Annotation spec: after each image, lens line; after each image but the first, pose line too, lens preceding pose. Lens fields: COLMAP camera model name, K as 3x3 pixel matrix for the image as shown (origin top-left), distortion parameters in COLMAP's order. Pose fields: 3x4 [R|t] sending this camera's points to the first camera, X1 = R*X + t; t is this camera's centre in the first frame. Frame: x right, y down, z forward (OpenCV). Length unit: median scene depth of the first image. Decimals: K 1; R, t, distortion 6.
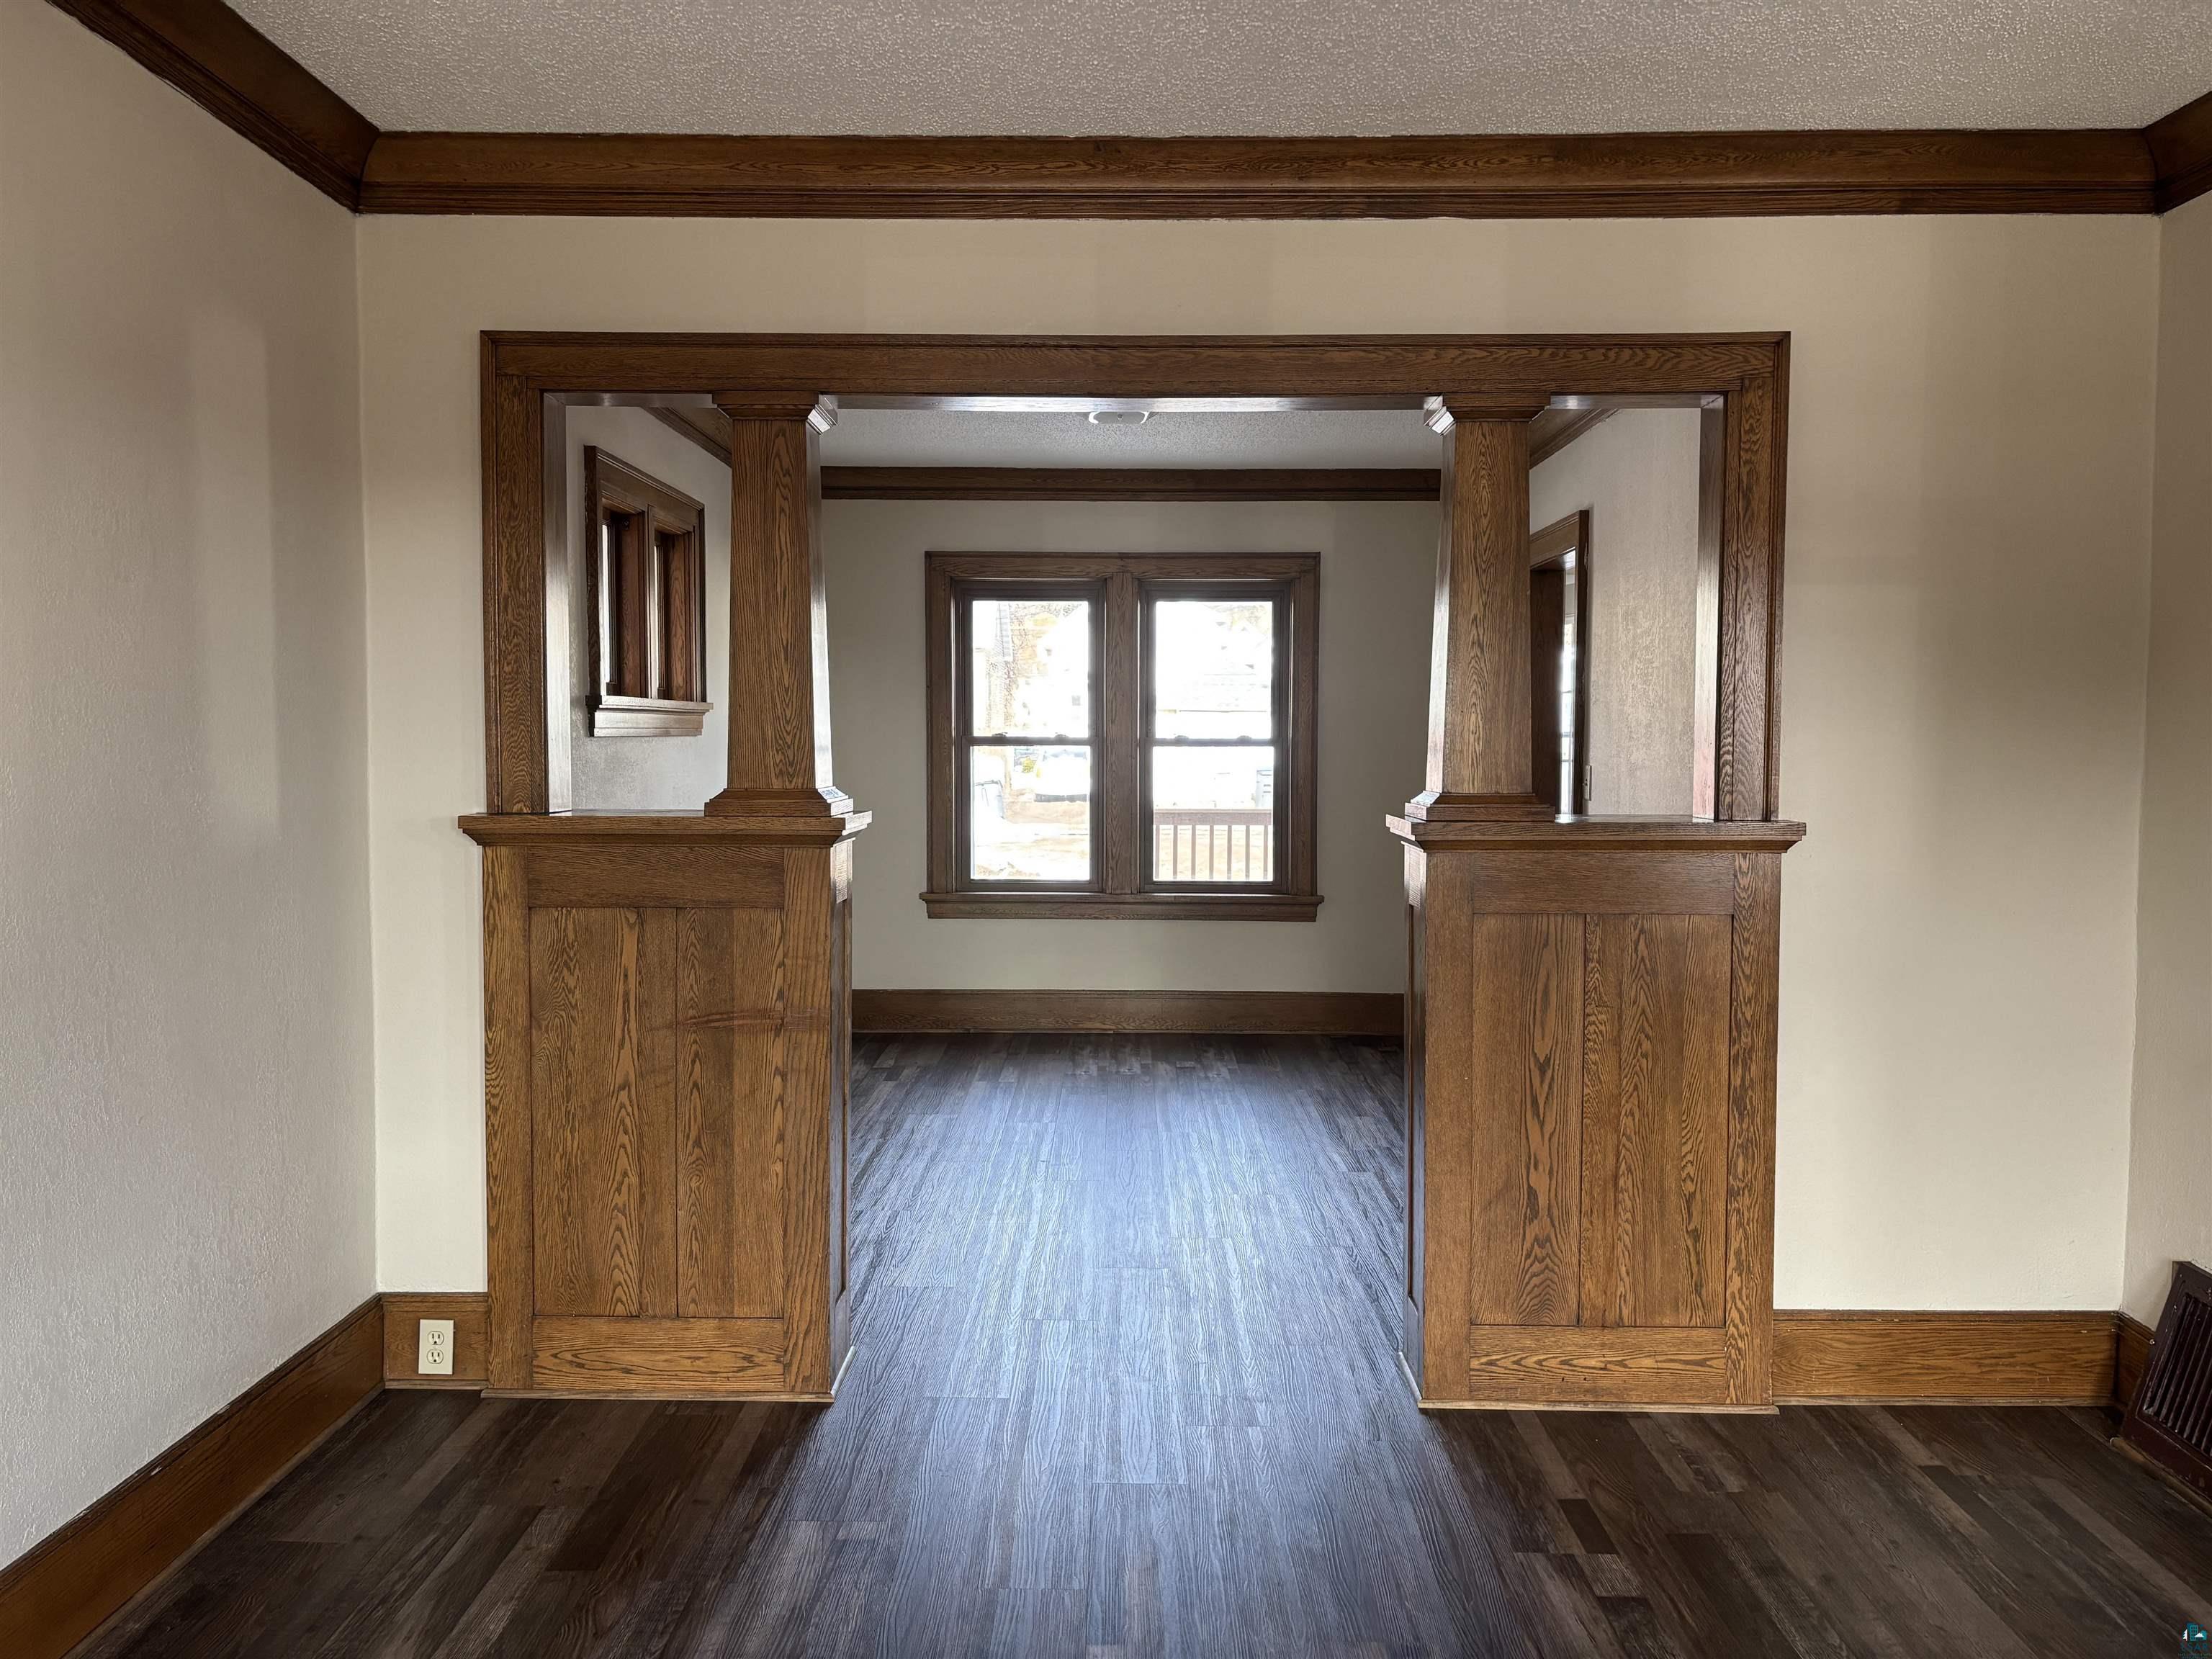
lens RADIAL K [[1680.8, 0, 1094.9], [0, 1680.8, 826.0], [0, 0, 1]] dist [0.063416, -0.059170]
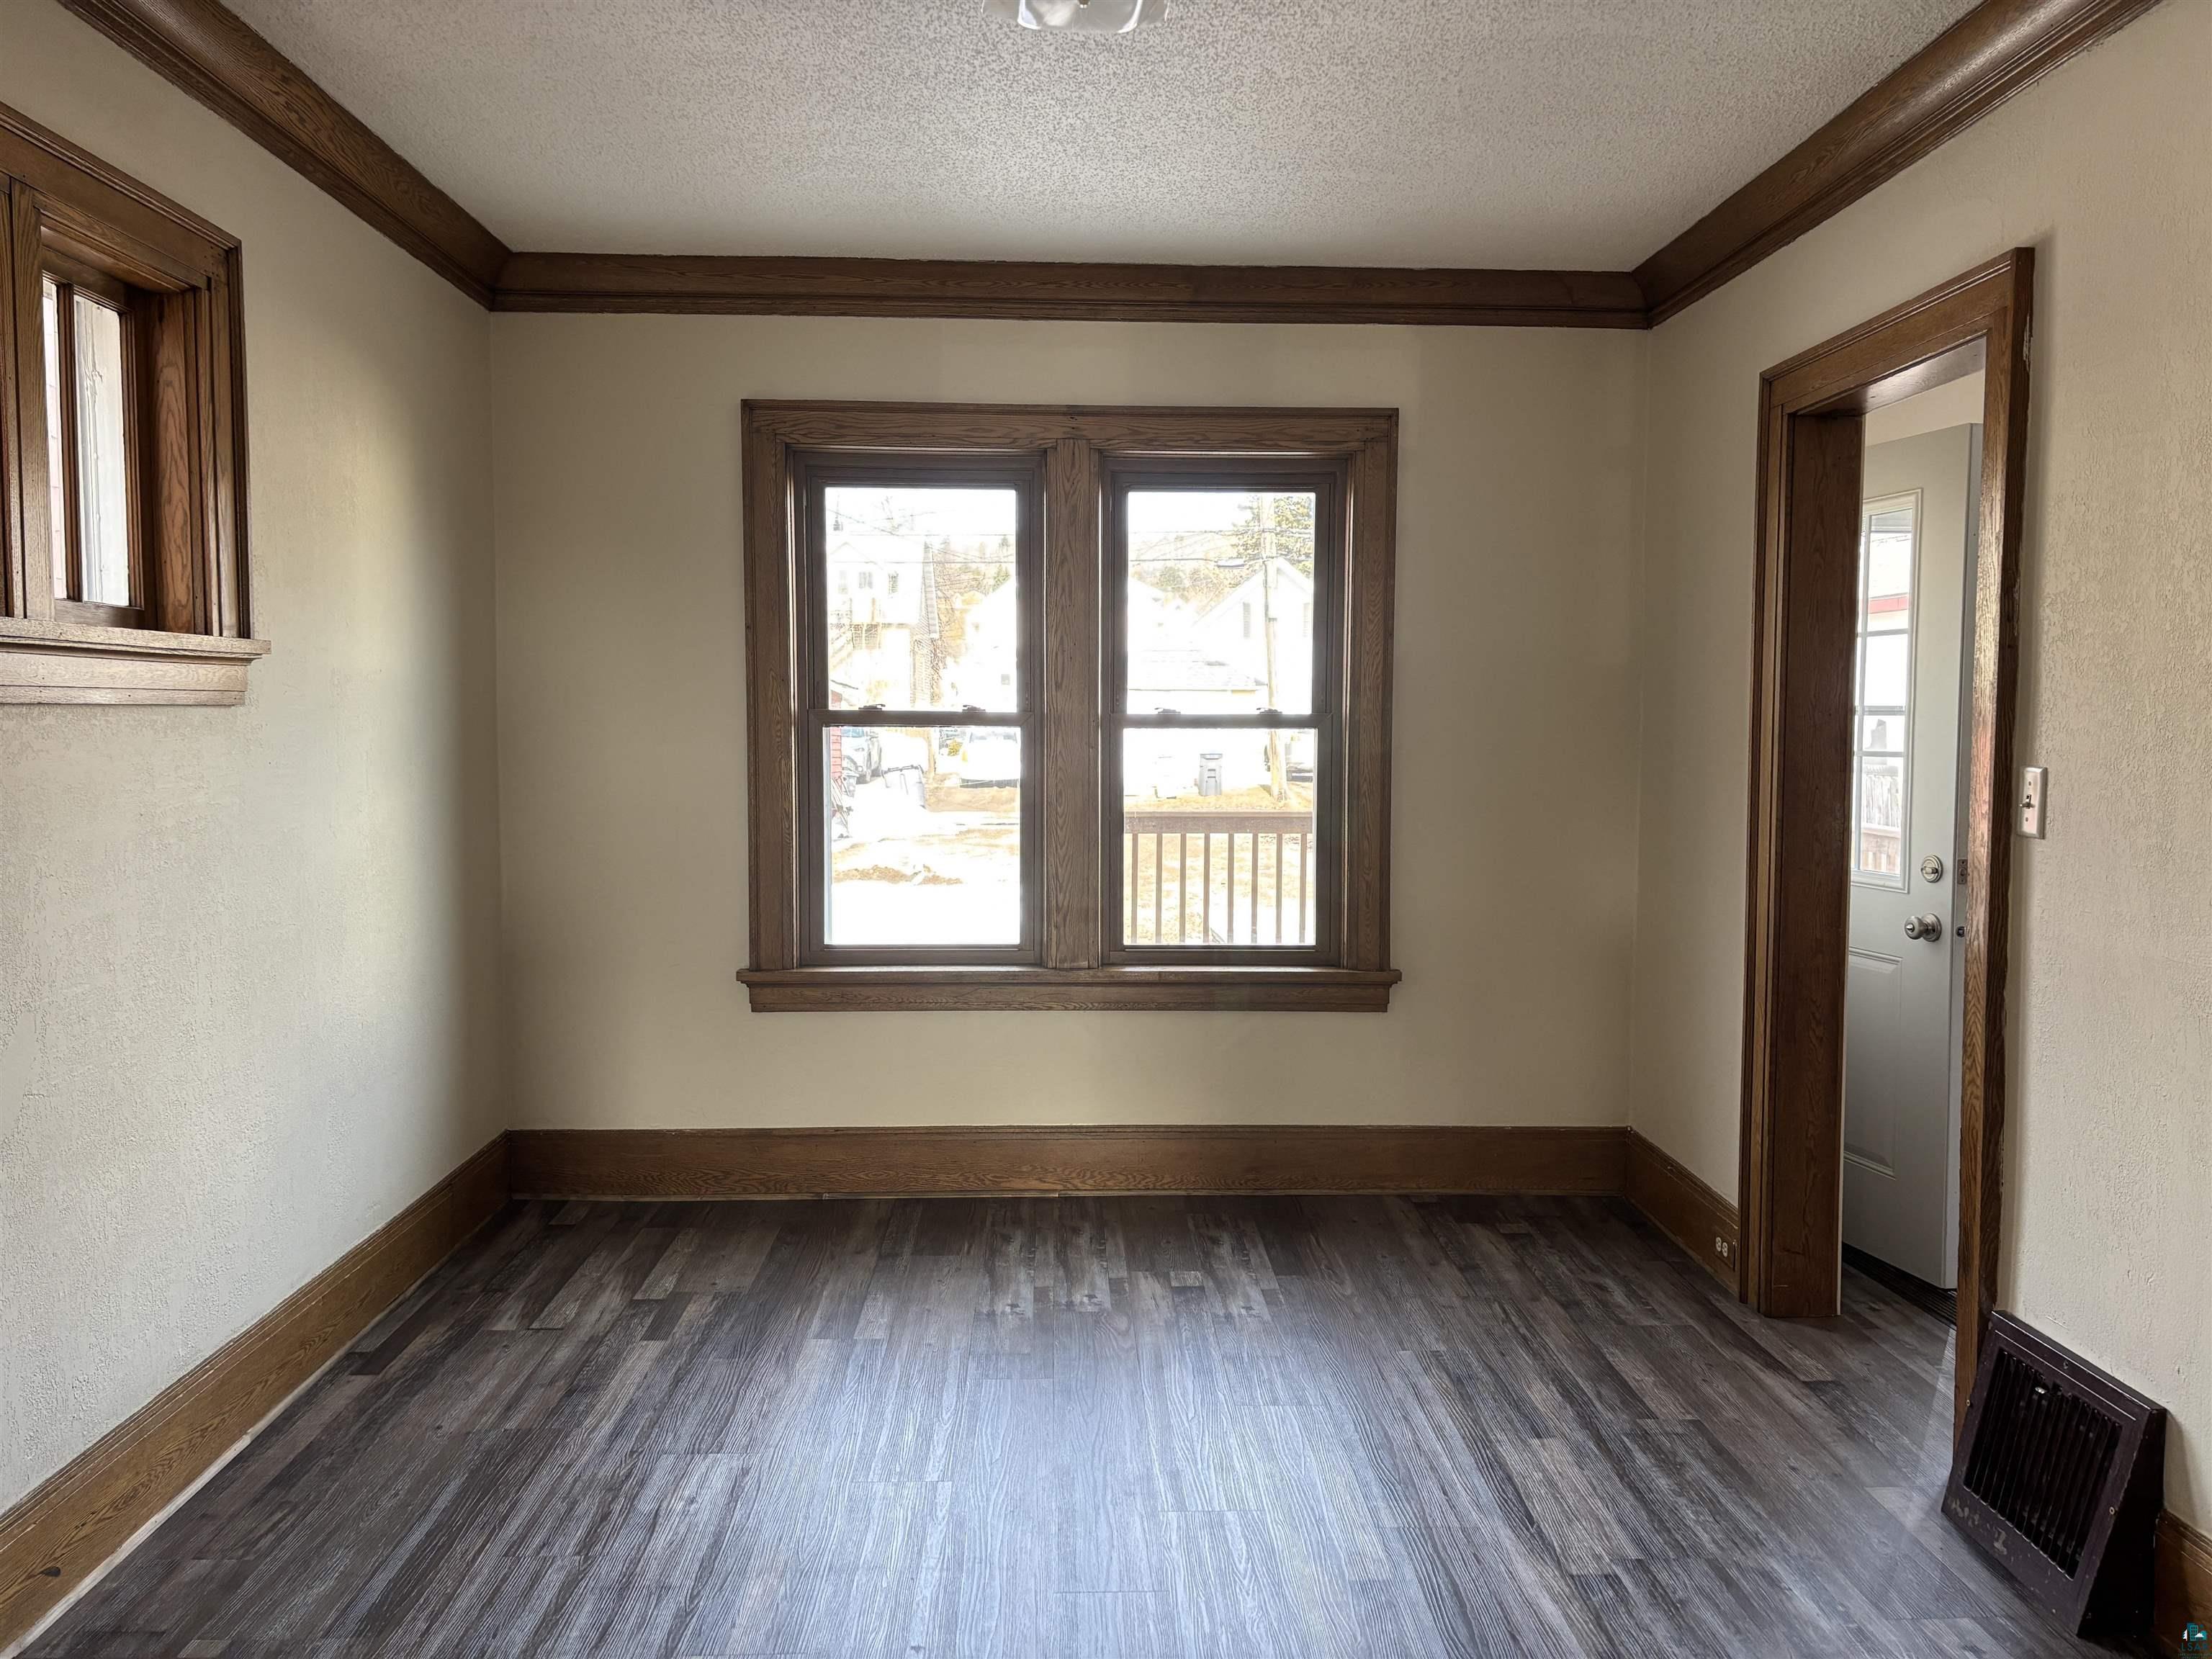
lens RADIAL K [[1680.8, 0, 1114.3], [0, 1680.8, 817.2], [0, 0, 1]] dist [0.063416, -0.059170]
pose [[0.998608, -0.001854, 0.052718, -0.001020], [0.001540, 0.999981, 0.005982, -0.018442], [-0.052728, -0.005892, 0.998592, 0.389789]]
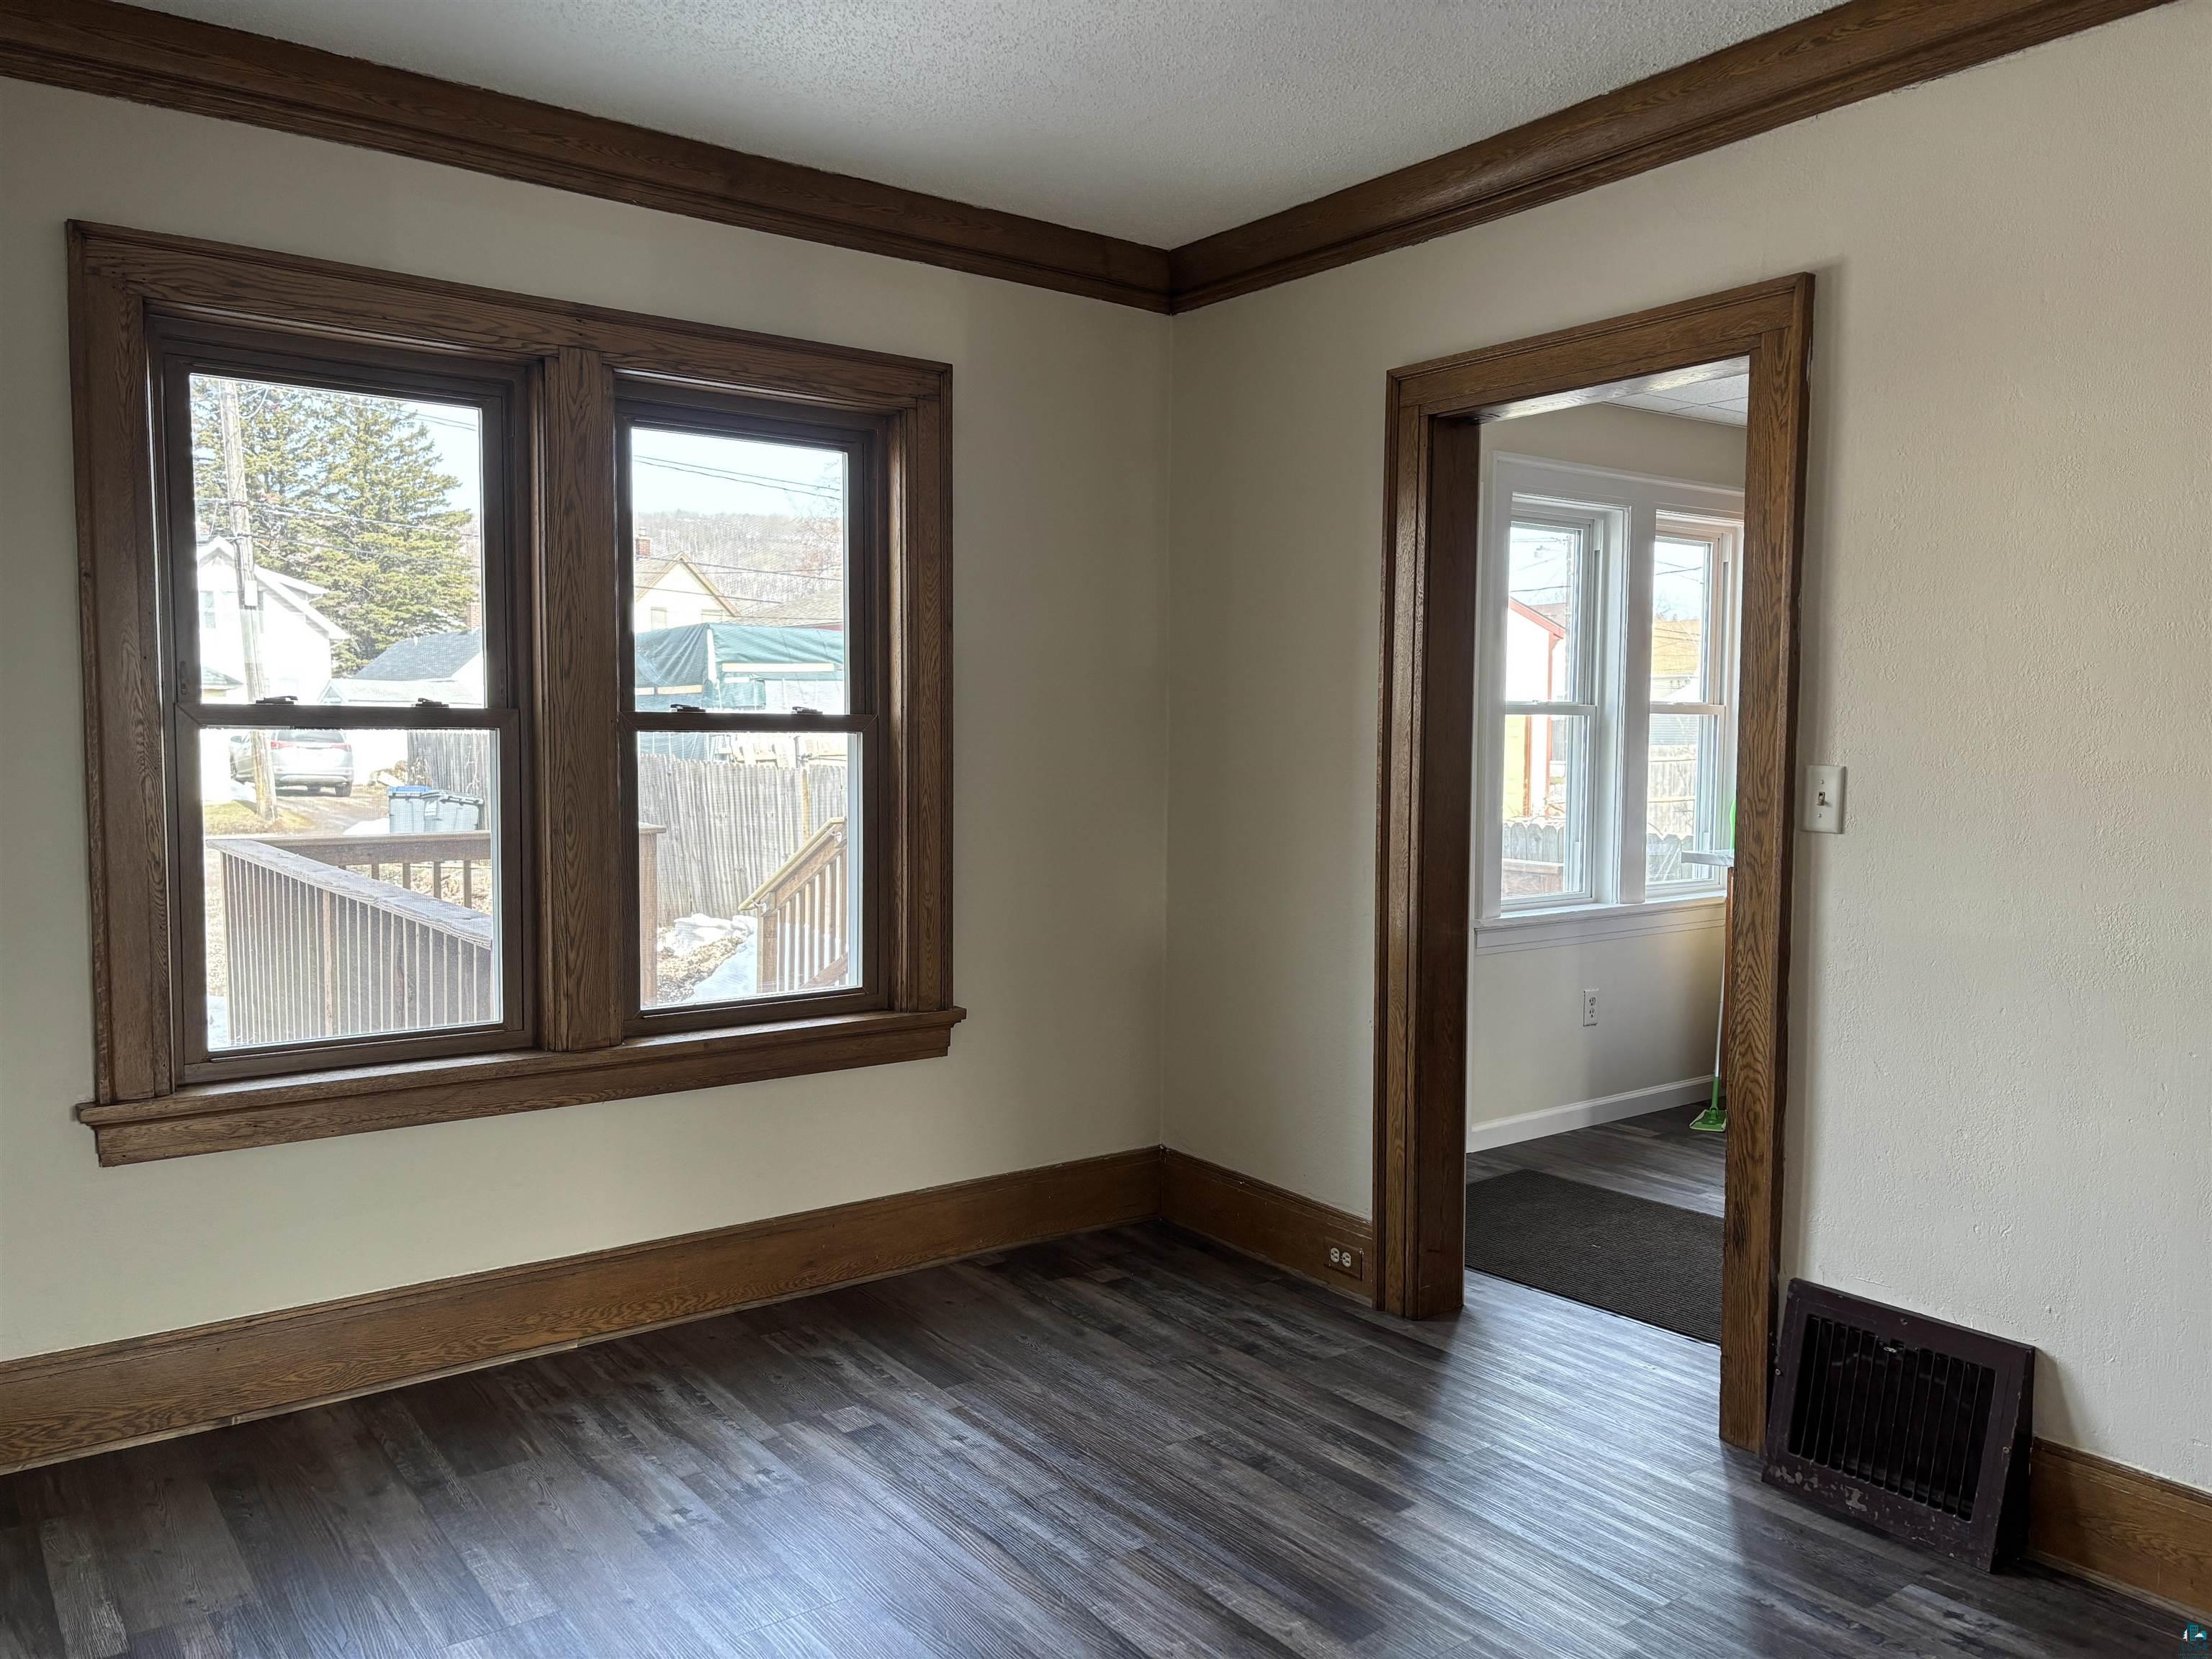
lens RADIAL K [[1680.8, 0, 1118.4], [0, 1680.8, 840.1], [0, 0, 1]] dist [0.063416, -0.059170]
pose [[0.791161, -0.039062, 0.610360, -0.152346], [0.029855, 0.999235, 0.025250, -0.024484], [-0.610879, -0.001754, 0.791722, 0.539352]]
